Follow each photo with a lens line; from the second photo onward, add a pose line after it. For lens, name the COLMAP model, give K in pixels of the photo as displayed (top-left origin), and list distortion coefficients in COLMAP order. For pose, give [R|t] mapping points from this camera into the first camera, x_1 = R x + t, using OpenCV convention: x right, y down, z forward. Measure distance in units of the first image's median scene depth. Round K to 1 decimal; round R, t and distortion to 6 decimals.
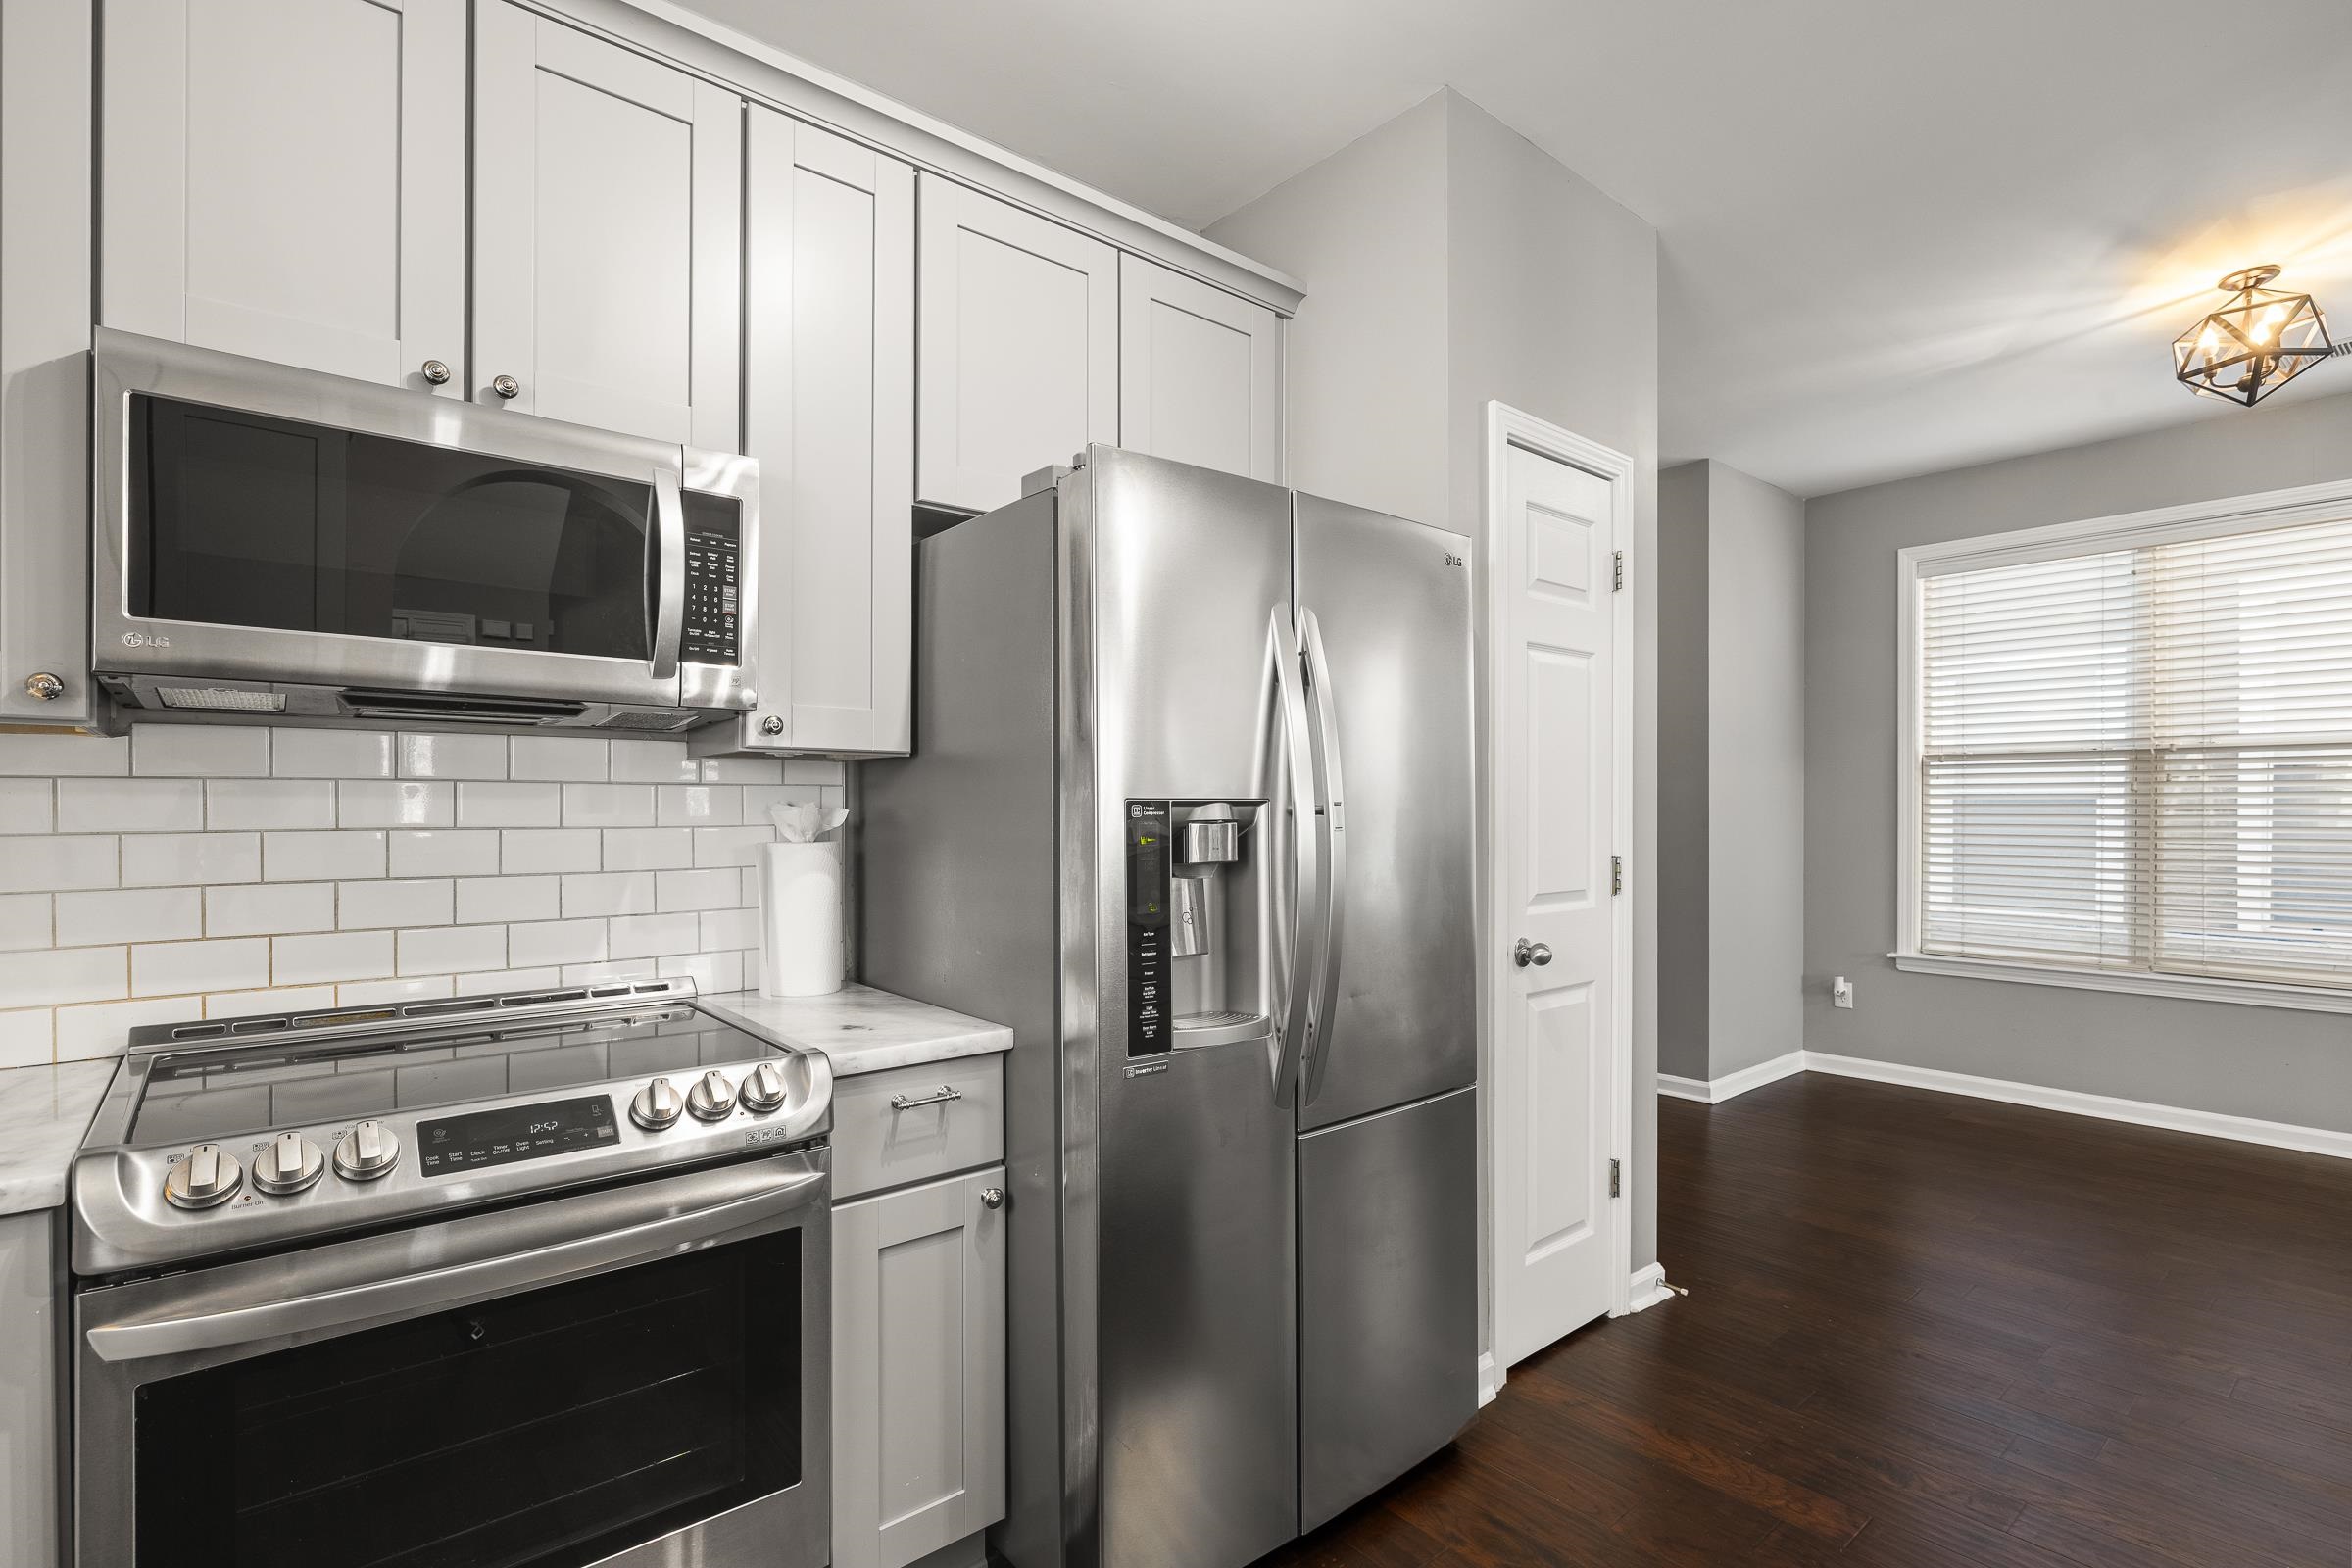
lens RADIAL K [[1148.6, 0, 1184.3], [0, 1148.6, 811.9], [0, 0, 1]] dist [0.021891, -0.000512]
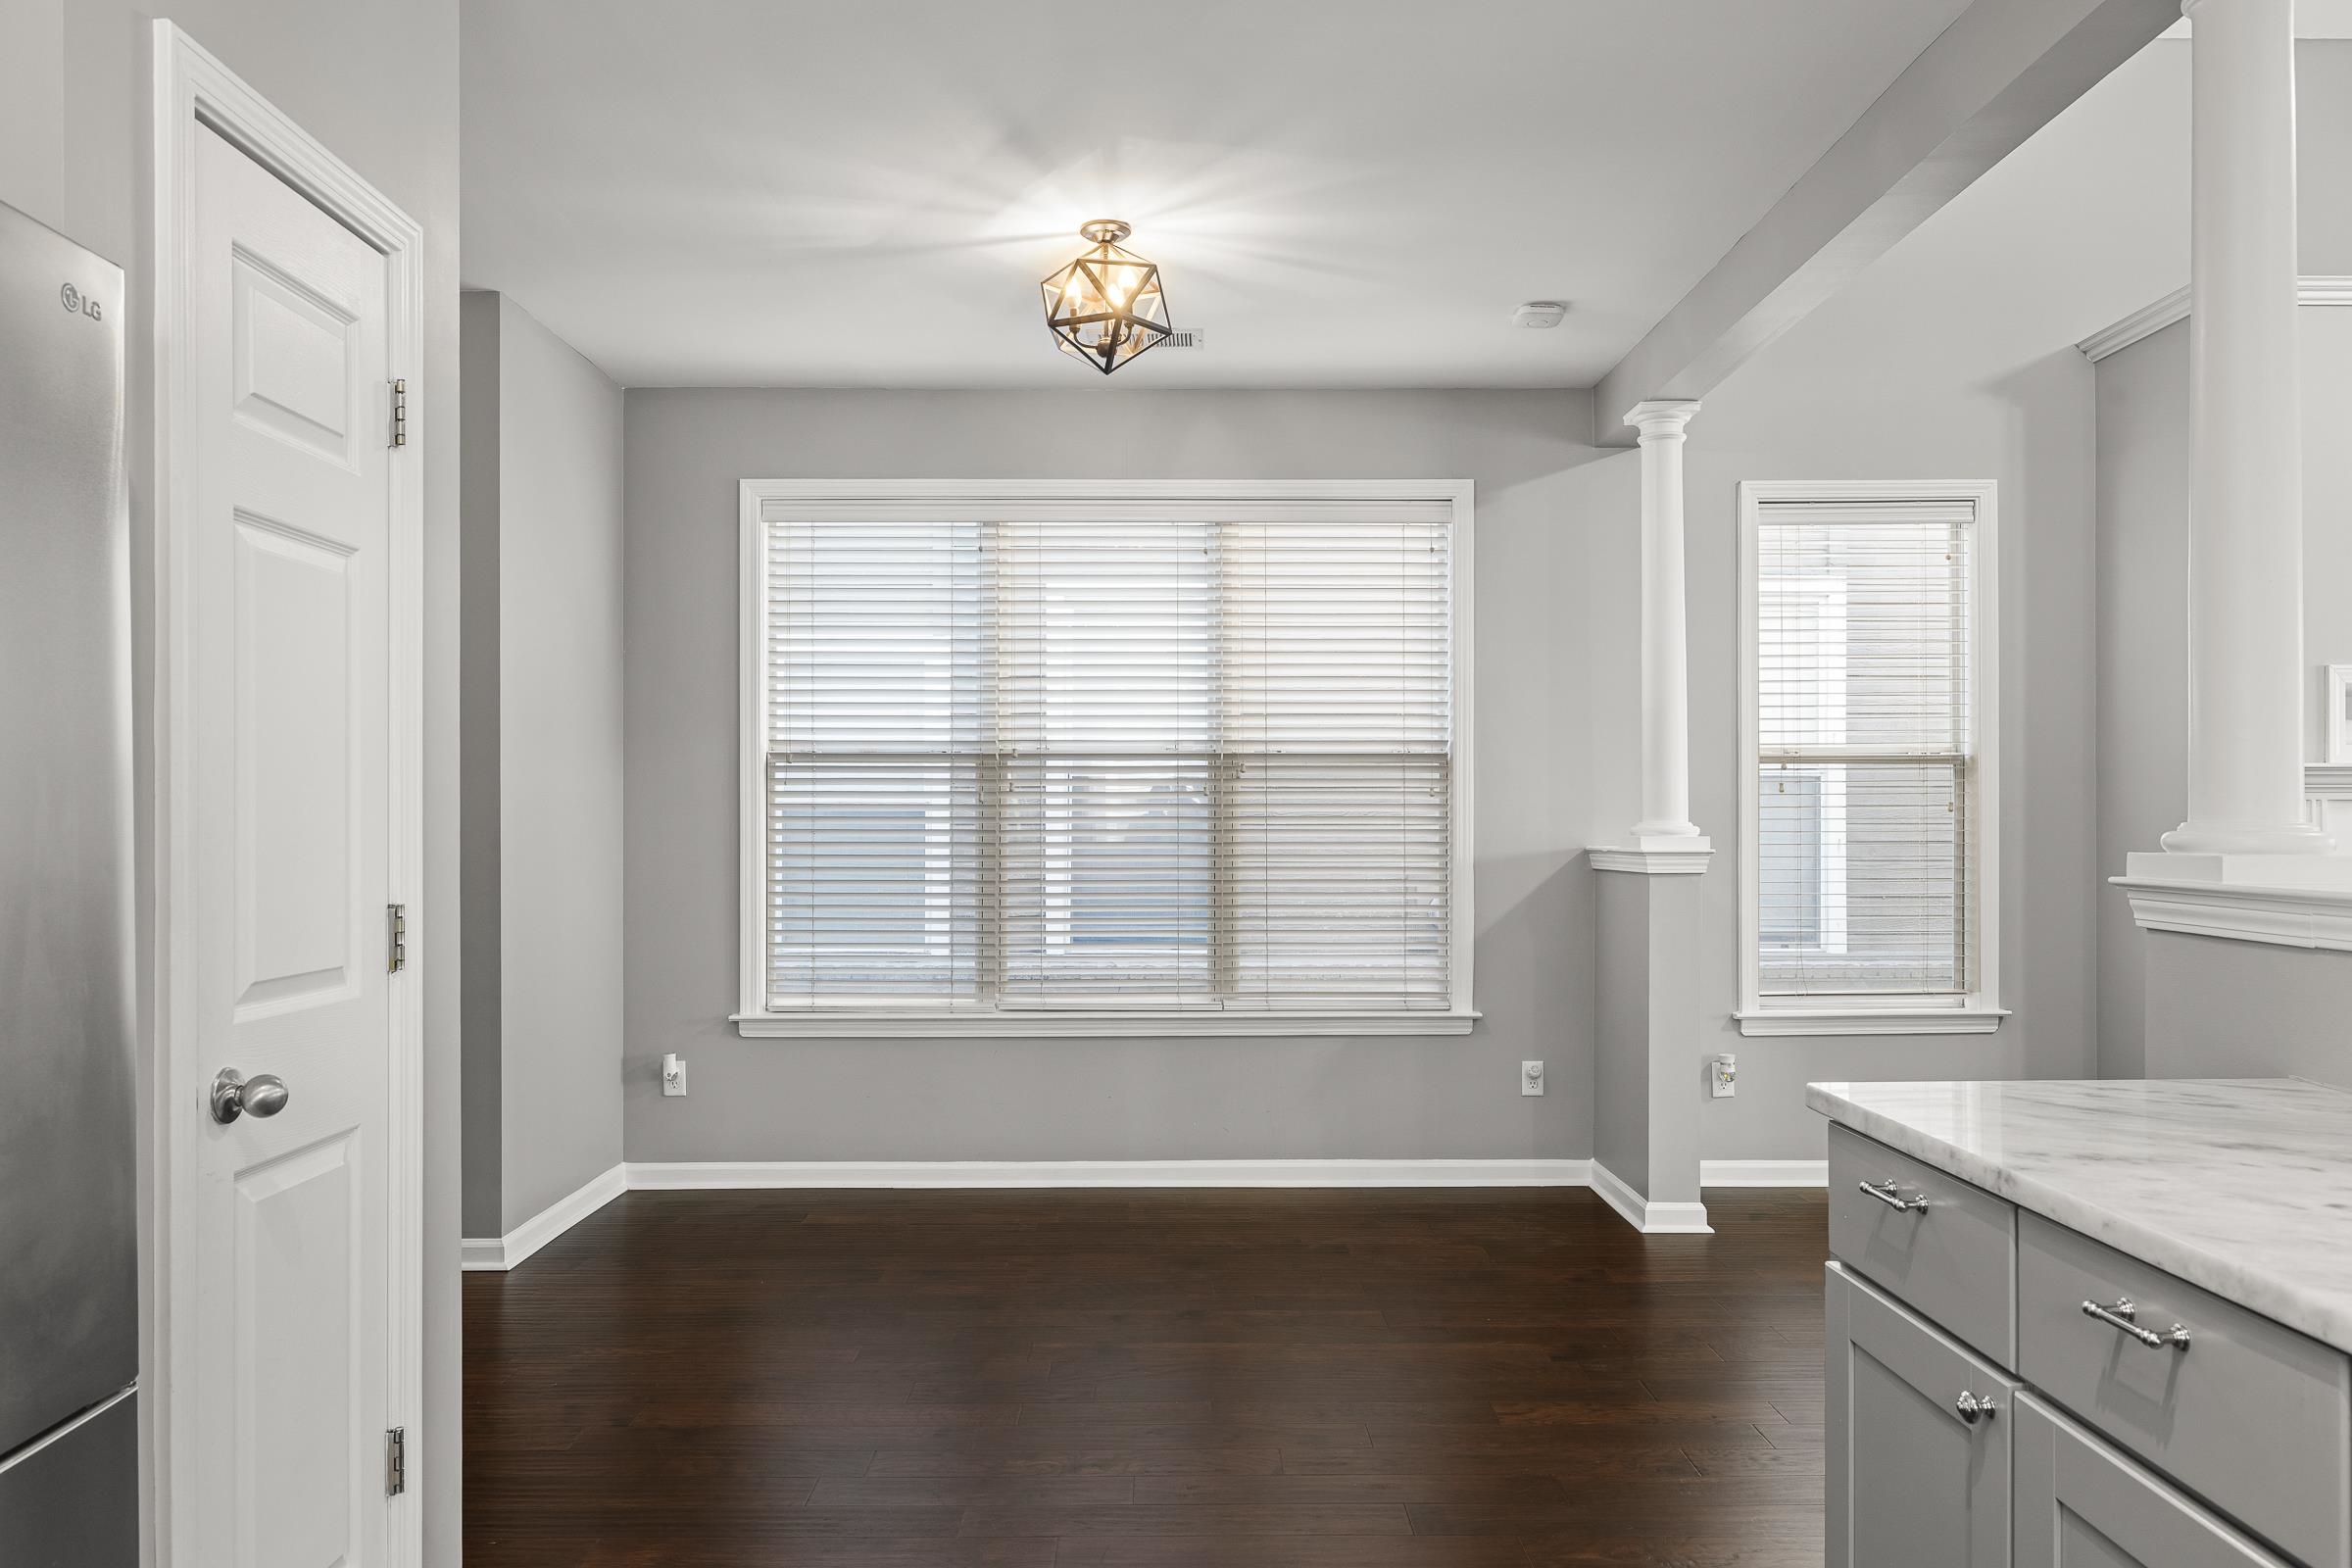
lens RADIAL K [[1596.9, 0, 1201.4], [0, 1596.9, 820.7], [0, 0, 1]] dist [-0.007052, 0.004163]
pose [[0.640503, 0.000201, 0.767955, 0.014903], [0.003229, 0.999990, -0.002955, -0.000058], [-0.767949, 0.004372, 0.640497, 0.141689]]
